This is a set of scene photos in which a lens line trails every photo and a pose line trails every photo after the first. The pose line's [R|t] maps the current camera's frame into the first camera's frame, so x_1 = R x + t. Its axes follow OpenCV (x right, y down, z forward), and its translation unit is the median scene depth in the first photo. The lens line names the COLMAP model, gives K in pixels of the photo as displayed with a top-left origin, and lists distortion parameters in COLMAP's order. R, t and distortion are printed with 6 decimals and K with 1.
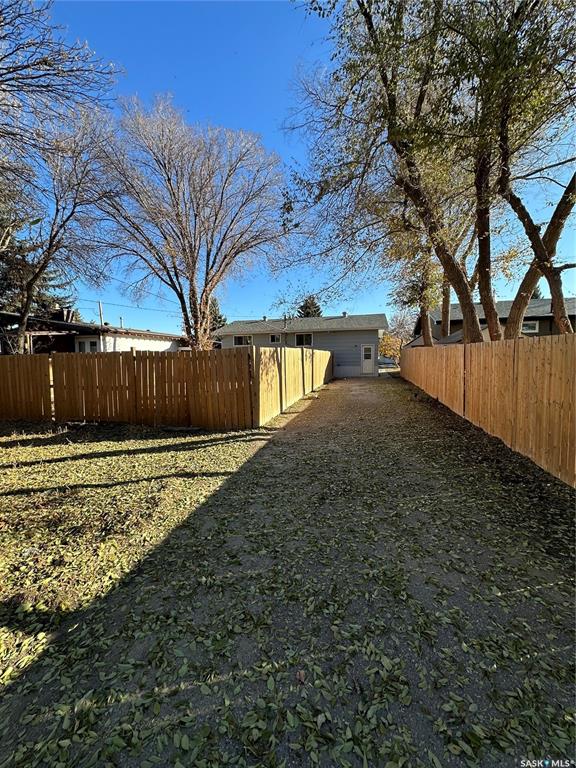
lens RADIAL K [[309.0, 0, 285.5], [0, 309.0, 383.9], [0, 0, 1]] dist [0.001276, 0.000008]
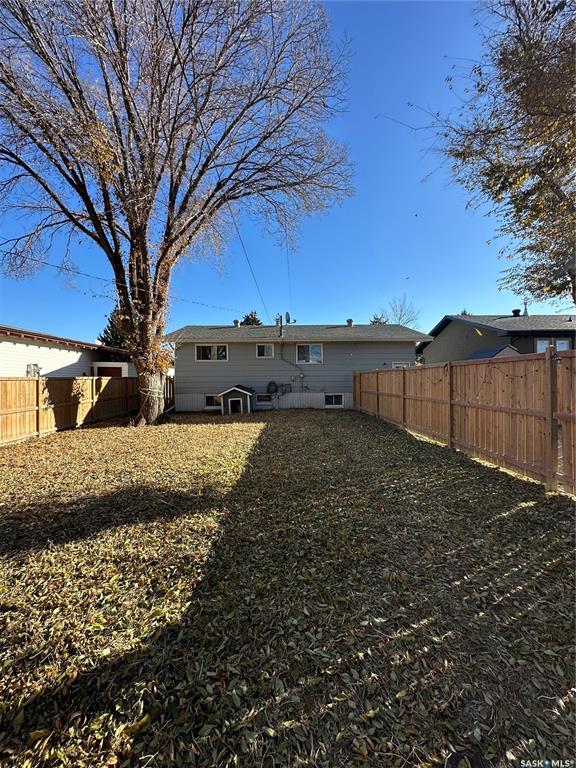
lens RADIAL K [[309.0, 0, 290.7], [0, 309.0, 381.6], [0, 0, 1]] dist [0.001276, 0.000008]
pose [[0.964994, 0.007603, 0.262163, -0.188079], [0.013113, 0.996931, -0.077180, -0.036262], [-0.261945, 0.077916, 0.961932, 0.439504]]
